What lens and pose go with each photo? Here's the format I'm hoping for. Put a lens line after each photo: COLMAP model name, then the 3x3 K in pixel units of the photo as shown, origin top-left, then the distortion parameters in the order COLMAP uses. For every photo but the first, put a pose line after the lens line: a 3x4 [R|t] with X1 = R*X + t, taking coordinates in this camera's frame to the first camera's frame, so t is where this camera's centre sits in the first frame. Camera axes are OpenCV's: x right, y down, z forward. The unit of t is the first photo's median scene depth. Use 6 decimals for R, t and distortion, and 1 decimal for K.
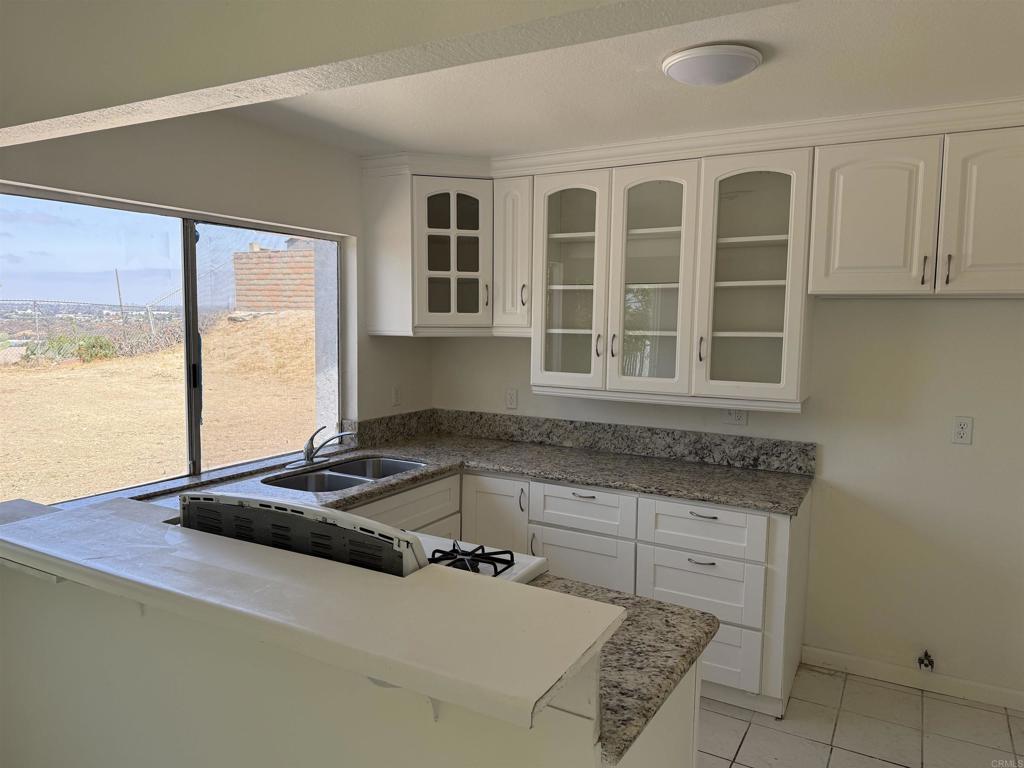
lens RADIAL K [[716.1, 0, 512.0], [0, 716.1, 384.0], [0, 0, 1]] dist [0.154034, -0.243217]
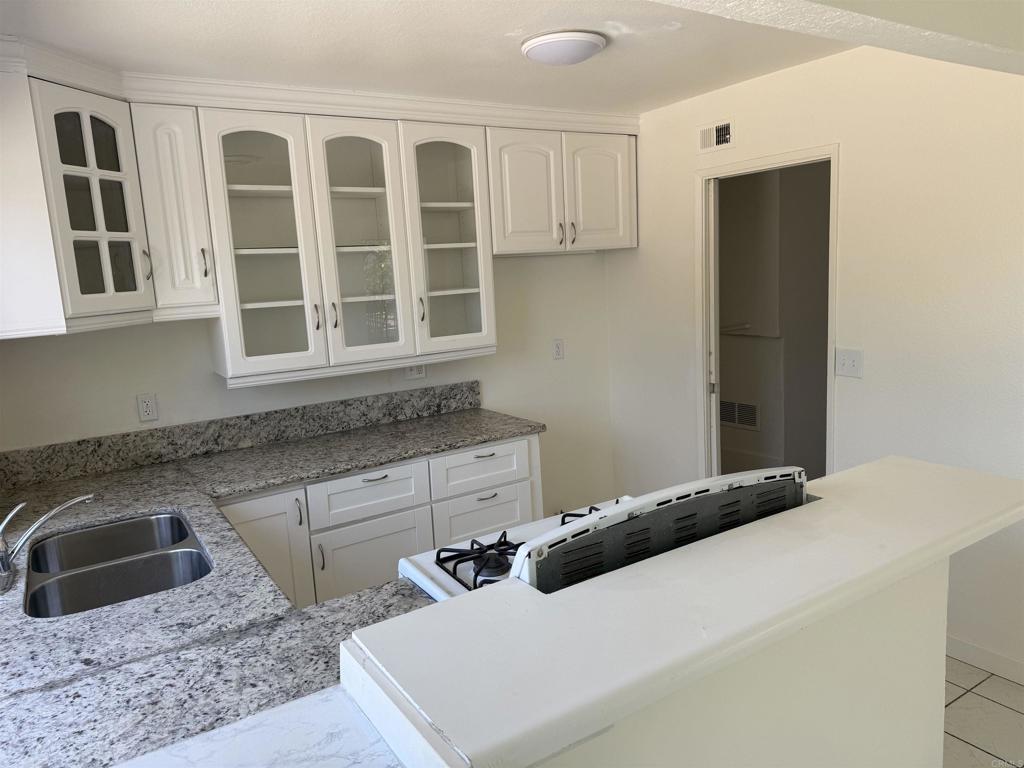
lens RADIAL K [[716.1, 0, 512.0], [0, 716.1, 384.0], [0, 0, 1]] dist [0.154034, -0.243217]
pose [[0.454456, -0.178528, 0.872695, -0.564838], [0.145464, 0.981433, 0.125022, -0.049796], [-0.878812, 0.070128, 0.471988, 0.374937]]
